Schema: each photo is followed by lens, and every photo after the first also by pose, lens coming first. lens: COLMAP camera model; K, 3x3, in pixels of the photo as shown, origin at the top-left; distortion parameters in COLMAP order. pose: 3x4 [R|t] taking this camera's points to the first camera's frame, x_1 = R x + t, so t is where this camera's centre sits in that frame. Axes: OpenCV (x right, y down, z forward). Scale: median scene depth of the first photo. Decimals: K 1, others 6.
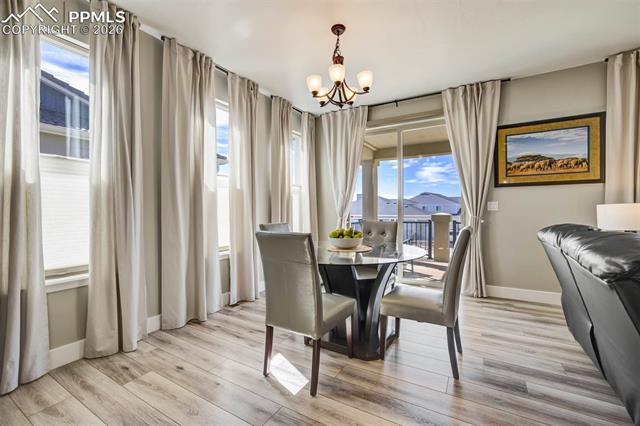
lens RADIAL K [[274.2, 0, 328.7], [0, 274.2, 209.5], [0, 0, 1]] dist [-0.028442, 0.011440]
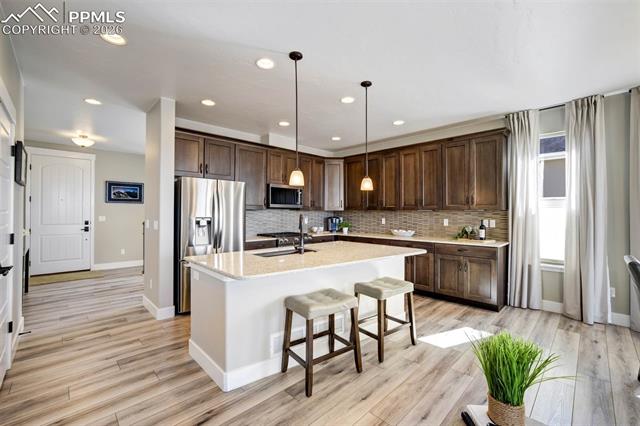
lens RADIAL K [[274.2, 0, 322.5], [0, 274.2, 212.7], [0, 0, 1]] dist [-0.028442, 0.011440]
pose [[-0.263027, 0.003680, -0.964781, 0.734672], [0.002929, 0.999991, 0.003016, -0.070009], [0.964784, -0.002033, -0.263035, -0.020793]]
